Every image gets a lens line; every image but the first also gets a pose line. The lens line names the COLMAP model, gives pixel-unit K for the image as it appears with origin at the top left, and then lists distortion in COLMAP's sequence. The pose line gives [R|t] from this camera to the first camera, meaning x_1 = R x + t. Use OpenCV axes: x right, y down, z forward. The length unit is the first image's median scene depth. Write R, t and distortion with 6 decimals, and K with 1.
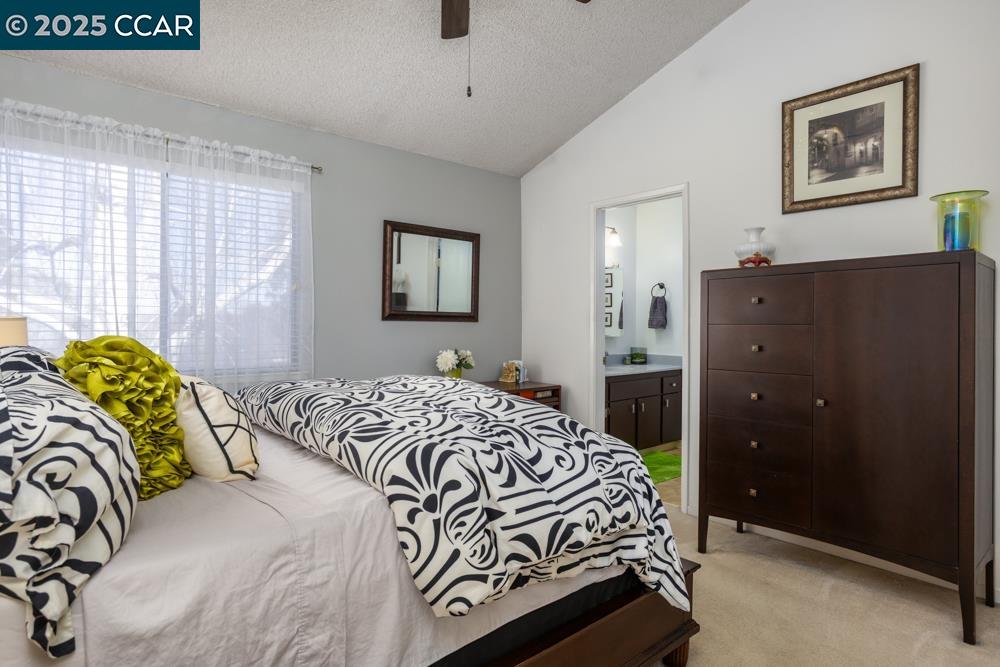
lens RADIAL K [[554.3, 0, 502.7], [0, 554.3, 320.8], [0, 0, 1]] dist [-0.005330, -0.000607]
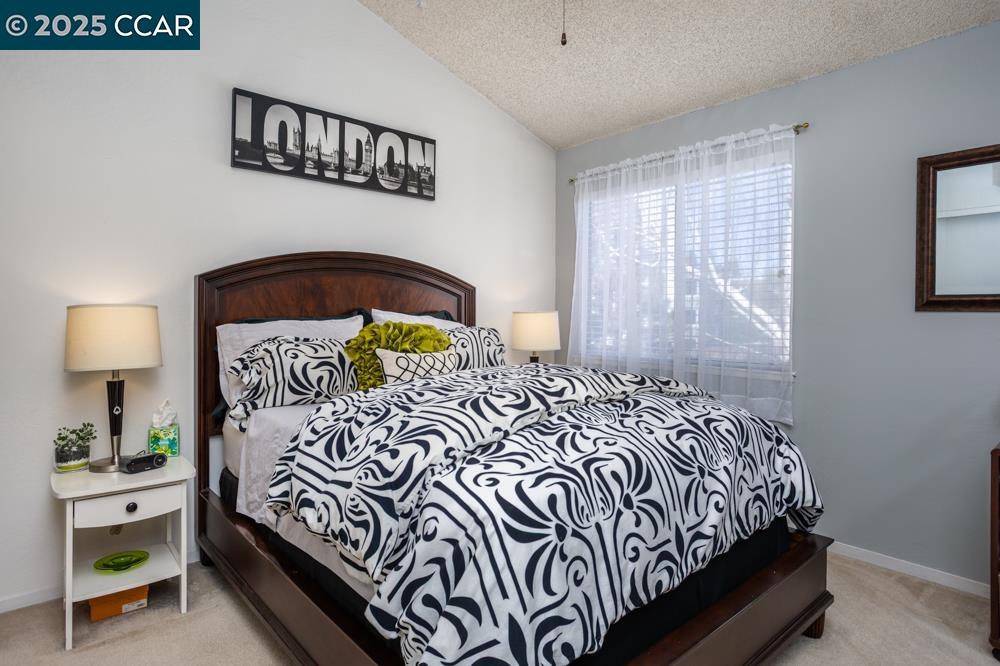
lens RADIAL K [[554.3, 0, 502.7], [0, 554.3, 320.3], [0, 0, 1]] dist [-0.005330, -0.000607]
pose [[0.008263, 0.007878, -0.999935, 0.544868], [0.001281, 0.999968, 0.007889, 0.005269], [0.999965, -0.001346, 0.008252, 0.624516]]
